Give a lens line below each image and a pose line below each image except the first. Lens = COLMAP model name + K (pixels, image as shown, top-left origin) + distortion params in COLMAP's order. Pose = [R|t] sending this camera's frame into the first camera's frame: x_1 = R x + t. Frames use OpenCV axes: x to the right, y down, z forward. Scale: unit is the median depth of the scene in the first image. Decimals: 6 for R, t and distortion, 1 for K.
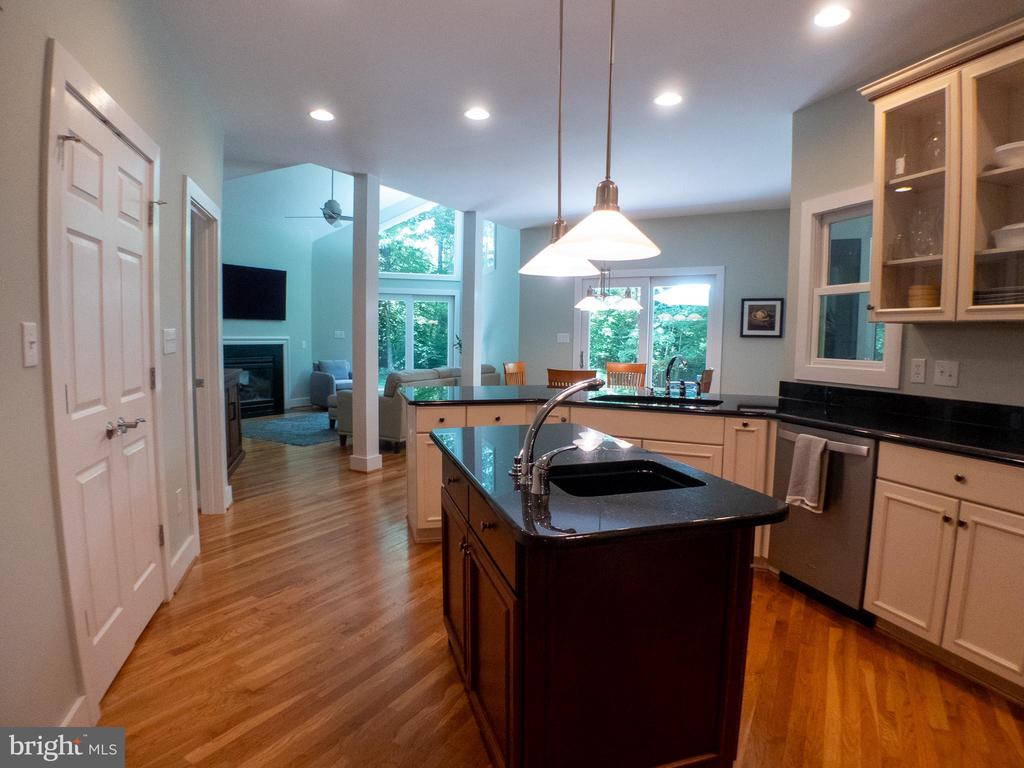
lens RADIAL K [[584.9, 0, 509.5], [0, 584.9, 390.2], [0, 0, 1]] dist [-0.094975, 0.003044]
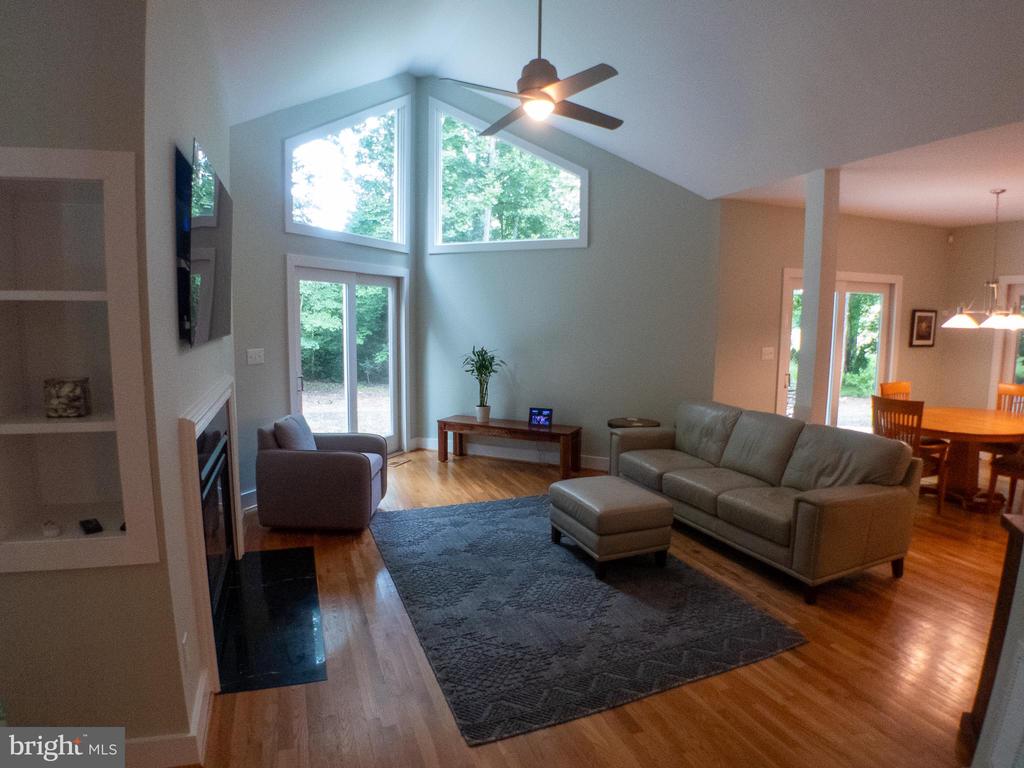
lens RADIAL K [[584.9, 0, 509.5], [0, 584.9, 390.2], [0, 0, 1]] dist [-0.094975, 0.003044]
pose [[0.643372, -0.105055, 0.758311, -0.843521], [0.076015, 0.994411, 0.073271, -0.147310], [-0.761770, 0.010502, 0.647762, 0.932584]]
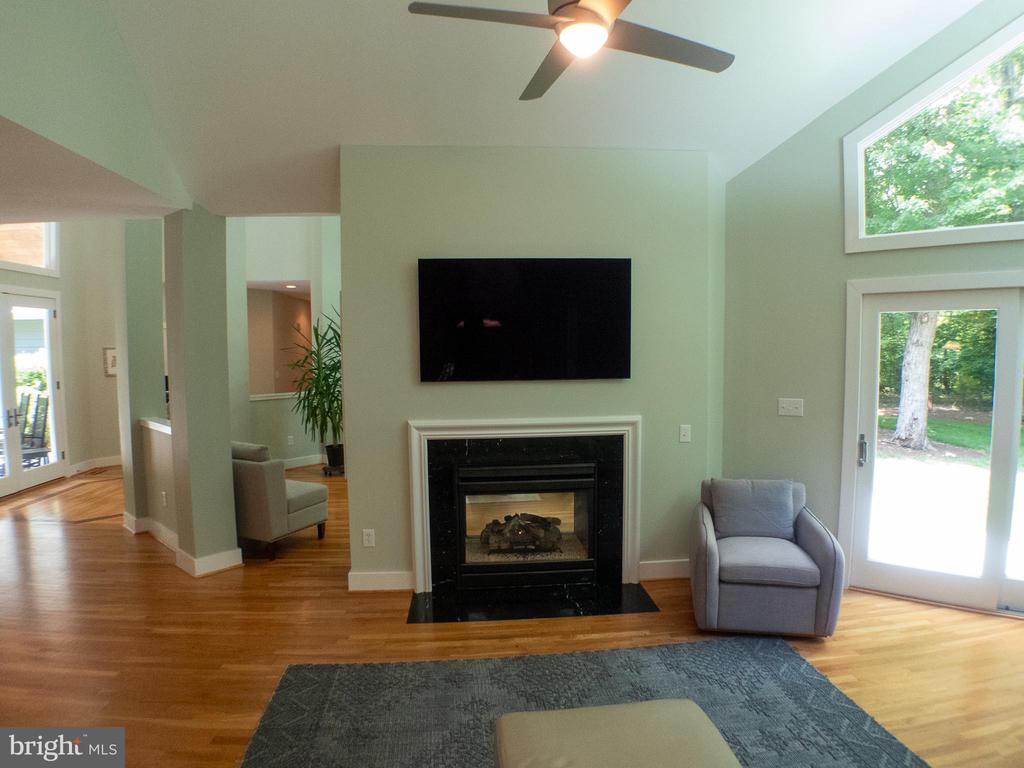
lens RADIAL K [[584.9, 0, 509.5], [0, 584.9, 390.2], [0, 0, 1]] dist [-0.094975, 0.003044]
pose [[0.559143, 0.029919, -0.828531, -0.133400], [-0.060477, 0.998158, -0.004769, -0.158501], [0.826863, 0.052774, 0.559922, 1.043966]]
